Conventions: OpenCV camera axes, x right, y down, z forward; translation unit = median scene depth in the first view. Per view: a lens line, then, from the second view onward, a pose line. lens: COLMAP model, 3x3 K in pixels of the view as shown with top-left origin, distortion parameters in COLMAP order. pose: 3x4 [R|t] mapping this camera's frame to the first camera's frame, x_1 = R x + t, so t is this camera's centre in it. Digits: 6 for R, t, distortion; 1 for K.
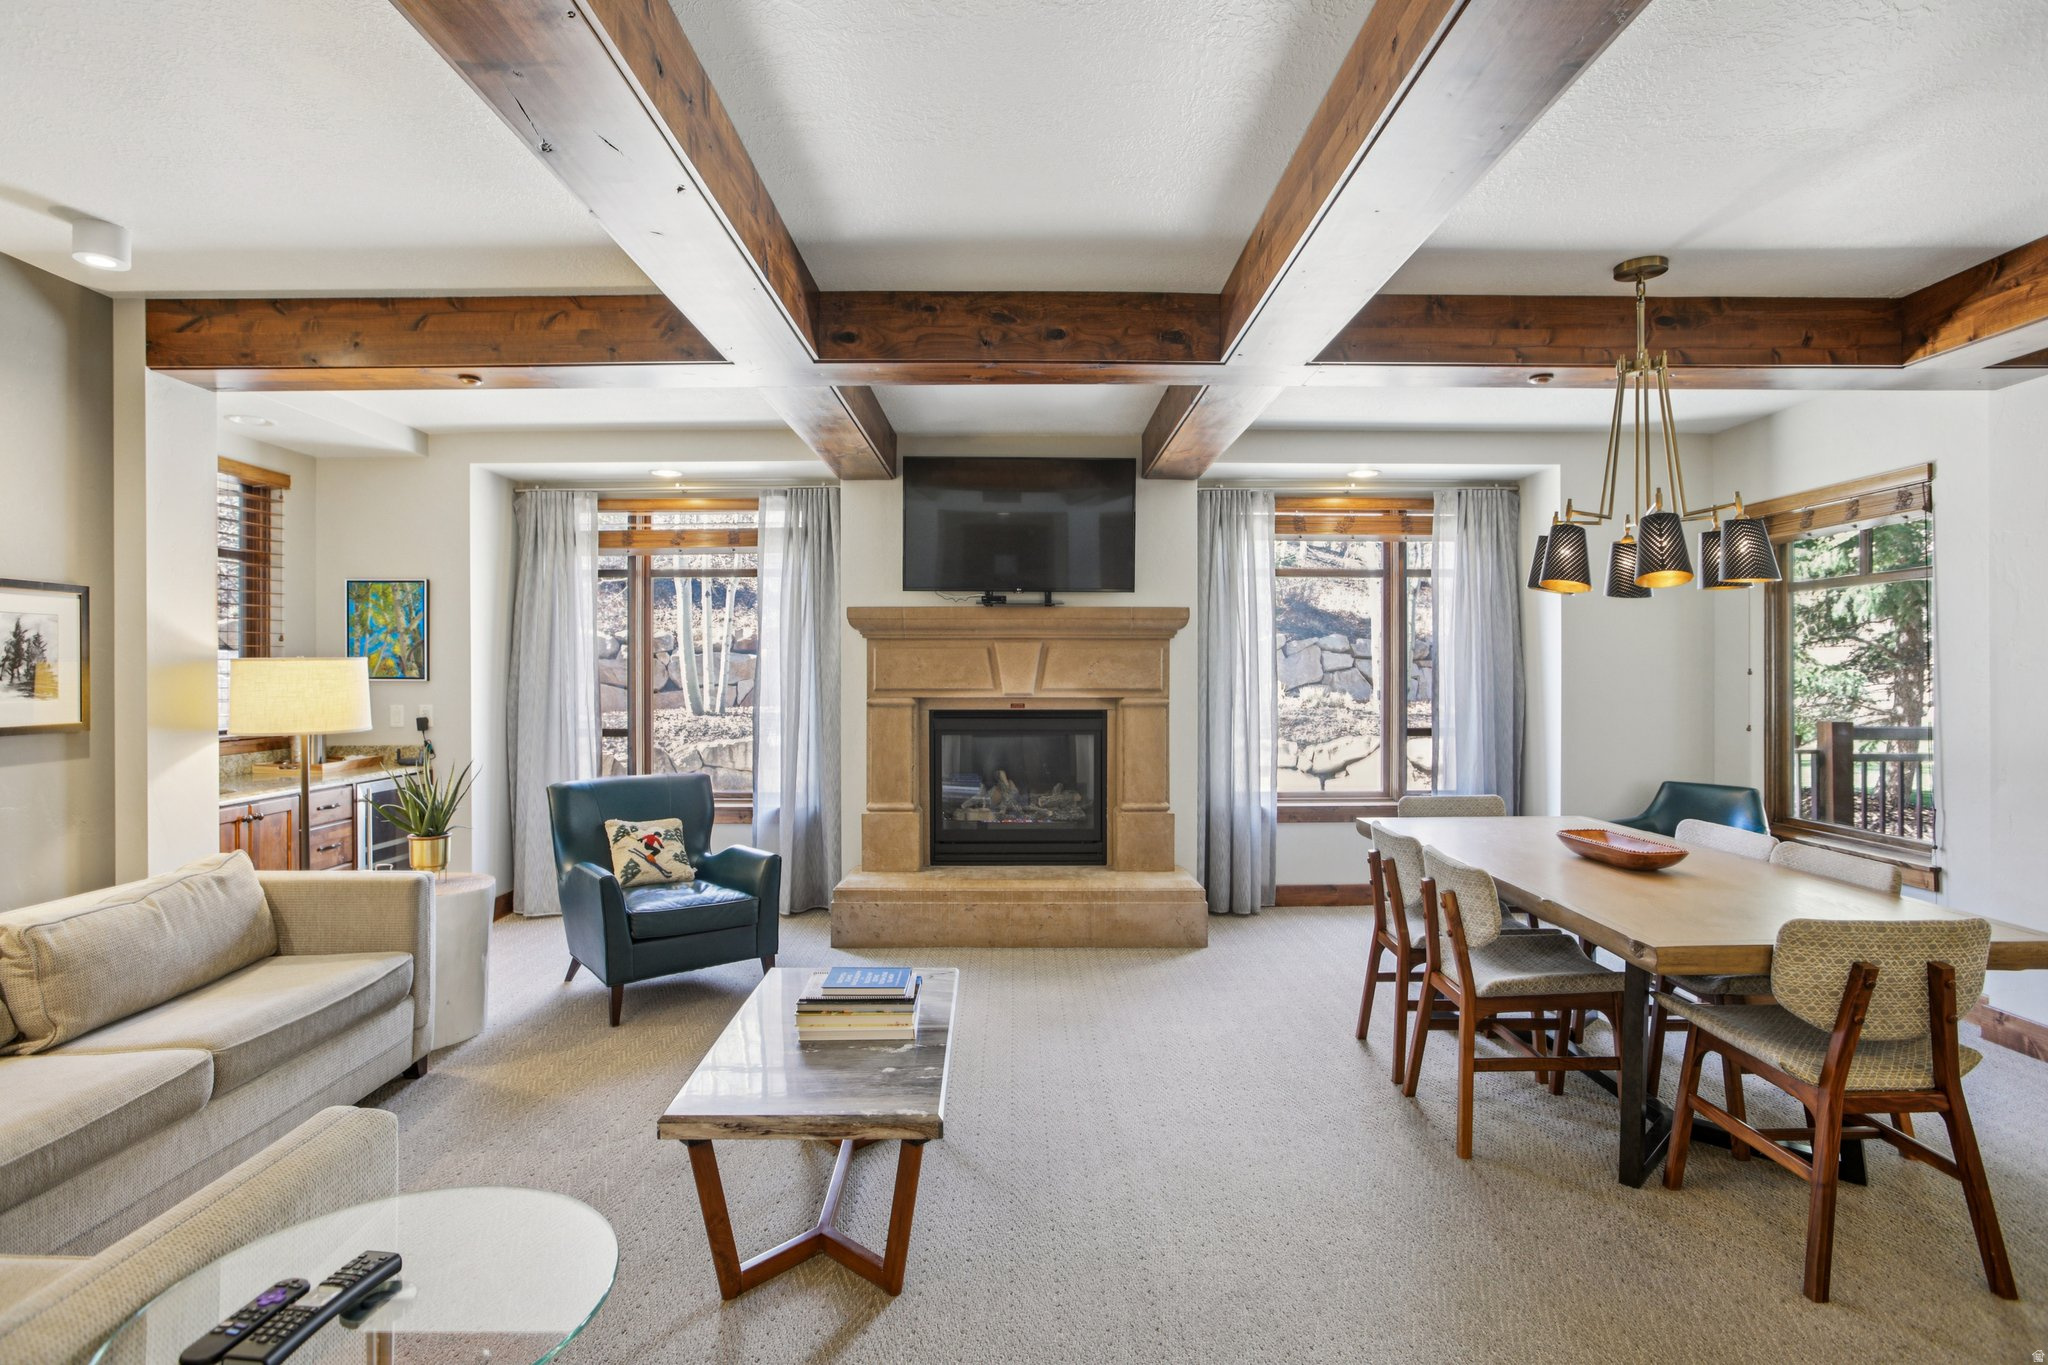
lens RADIAL K [[1039.0, 0, 1019.1], [0, 1039.0, 667.3], [0, 0, 1]] dist [-0.033425, 0.013277]
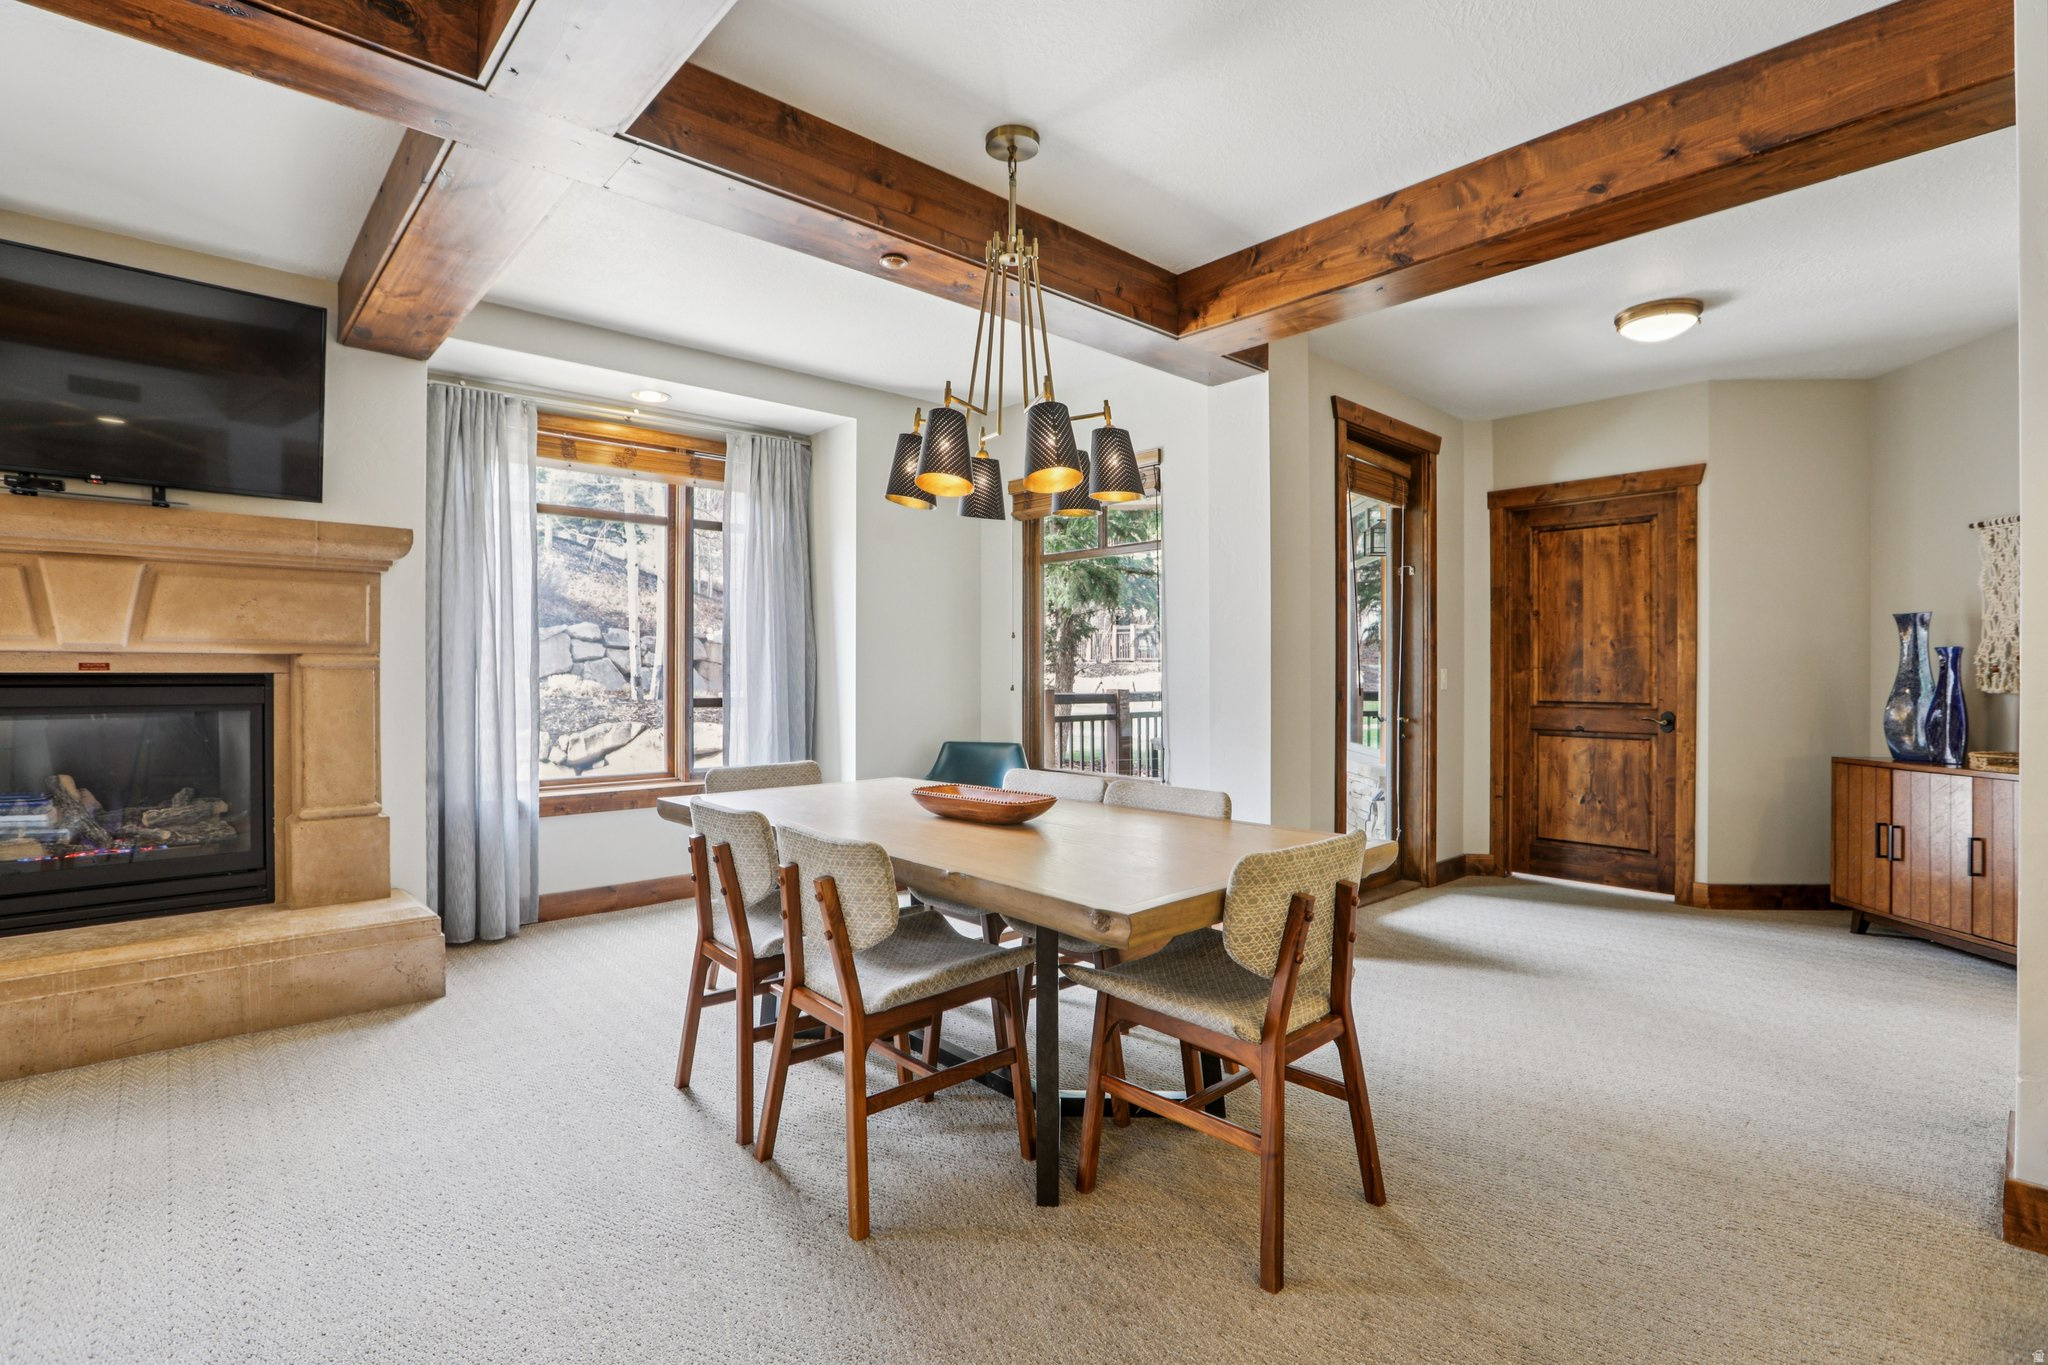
lens RADIAL K [[952.6, 0, 1015.3], [0, 952.6, 677.4], [0, 0, 1]] dist [-0.038069, 0.009465]
pose [[0.742394, -0.002194, 0.669960, 0.037928], [-0.001989, 0.999983, 0.005479, 0.041323], [-0.669961, -0.005400, 0.742377, 0.237123]]
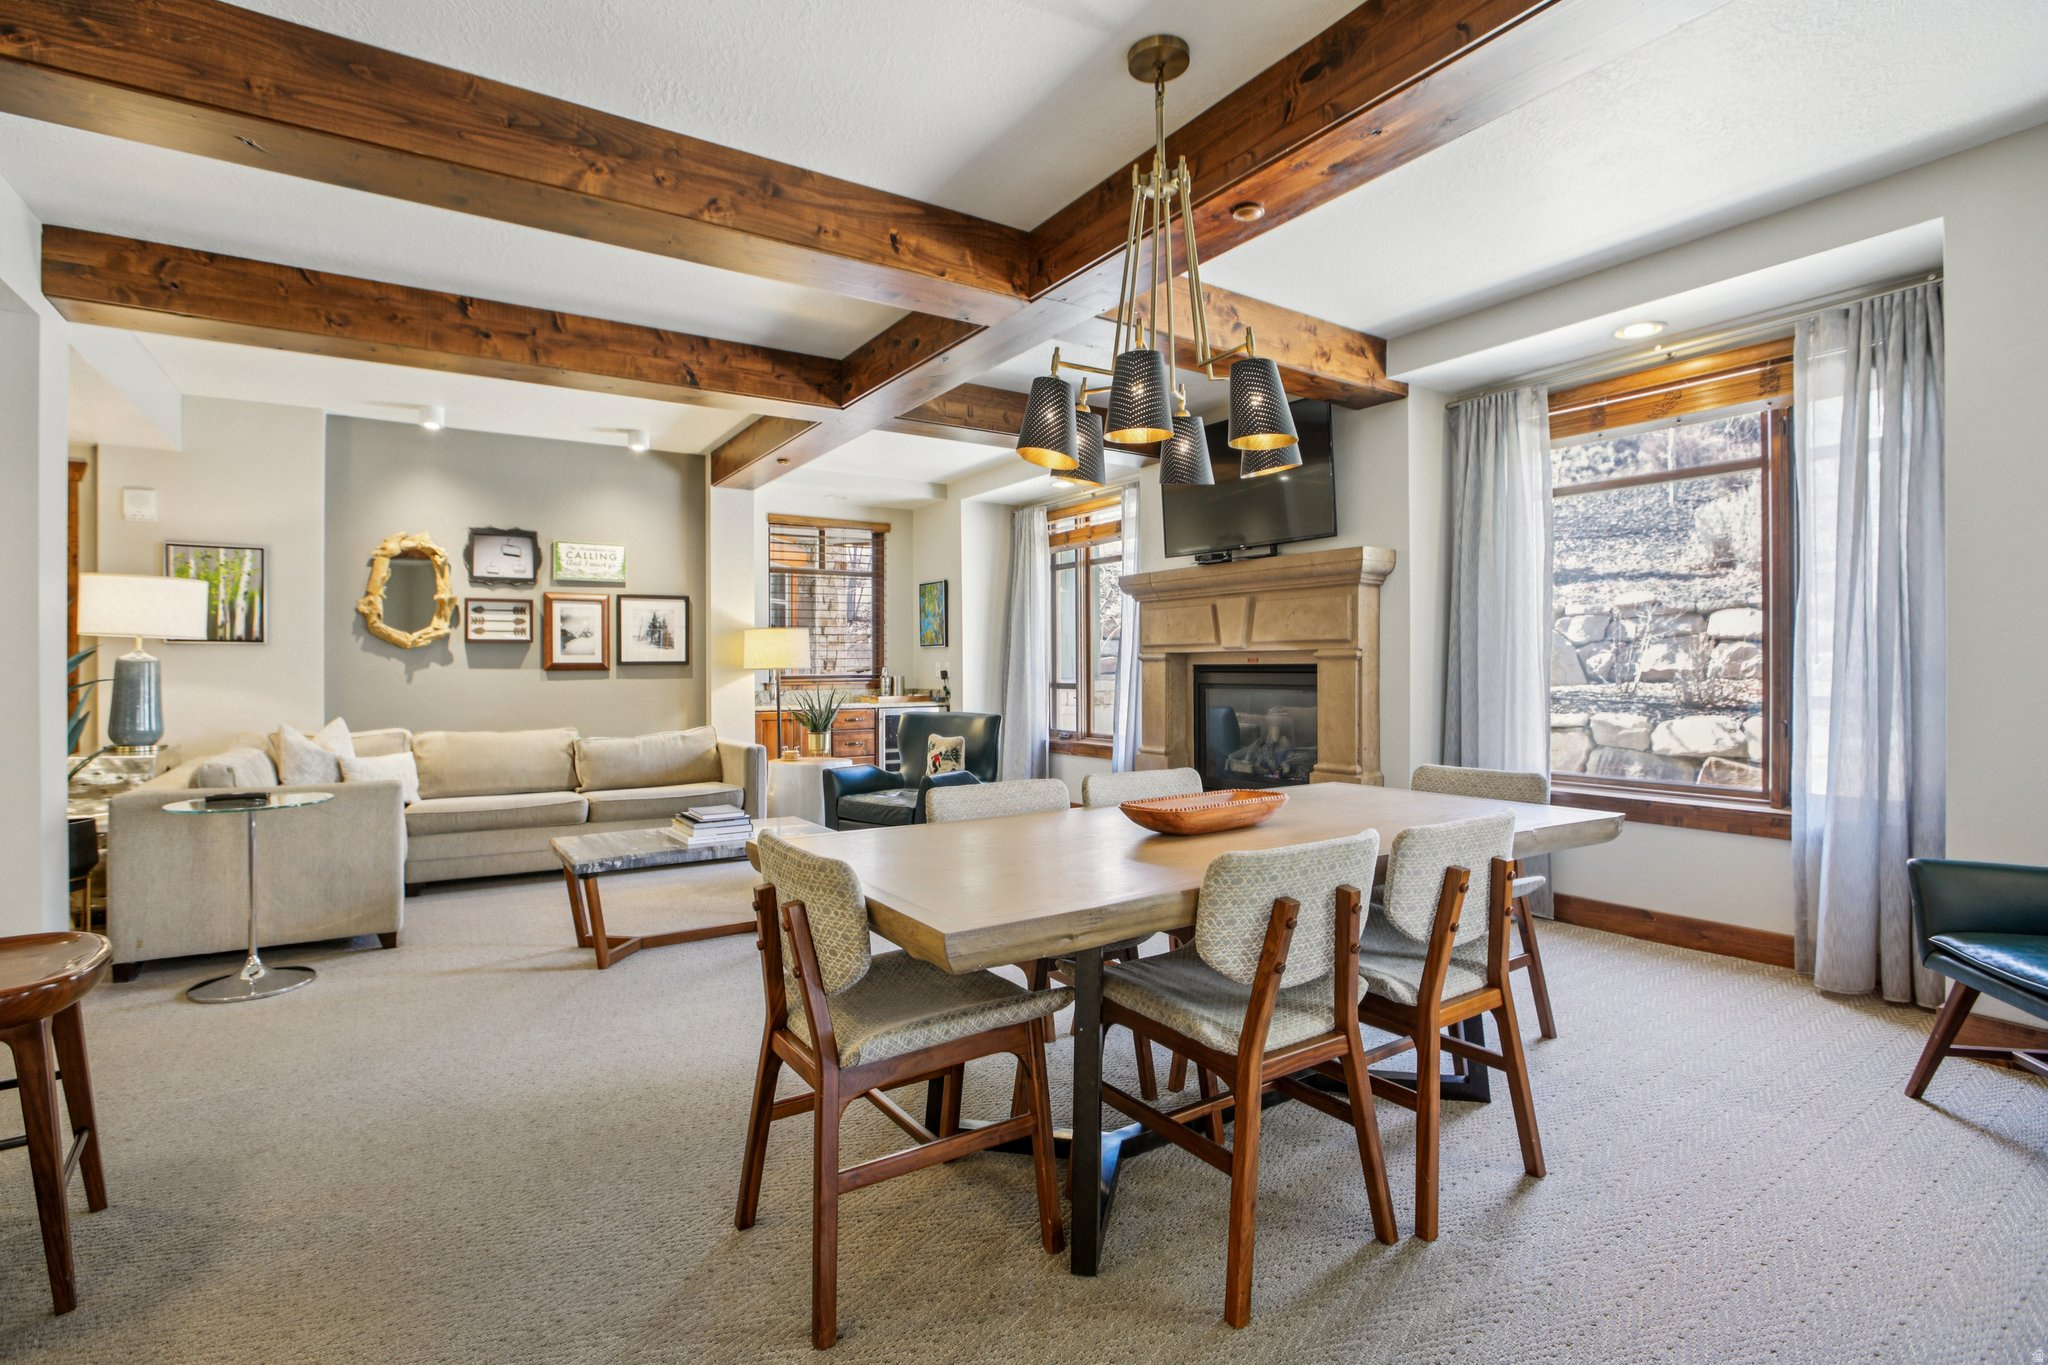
lens RADIAL K [[967.2, 0, 1008.2], [0, 967.2, 672.5], [0, 0, 1]] dist [-0.042758, 0.015530]
pose [[0.549027, 0.002043, -0.835802, 0.691852], [0.006228, 0.999959, 0.006535, 0.043430], [0.835781, -0.008794, 0.548992, 0.294772]]
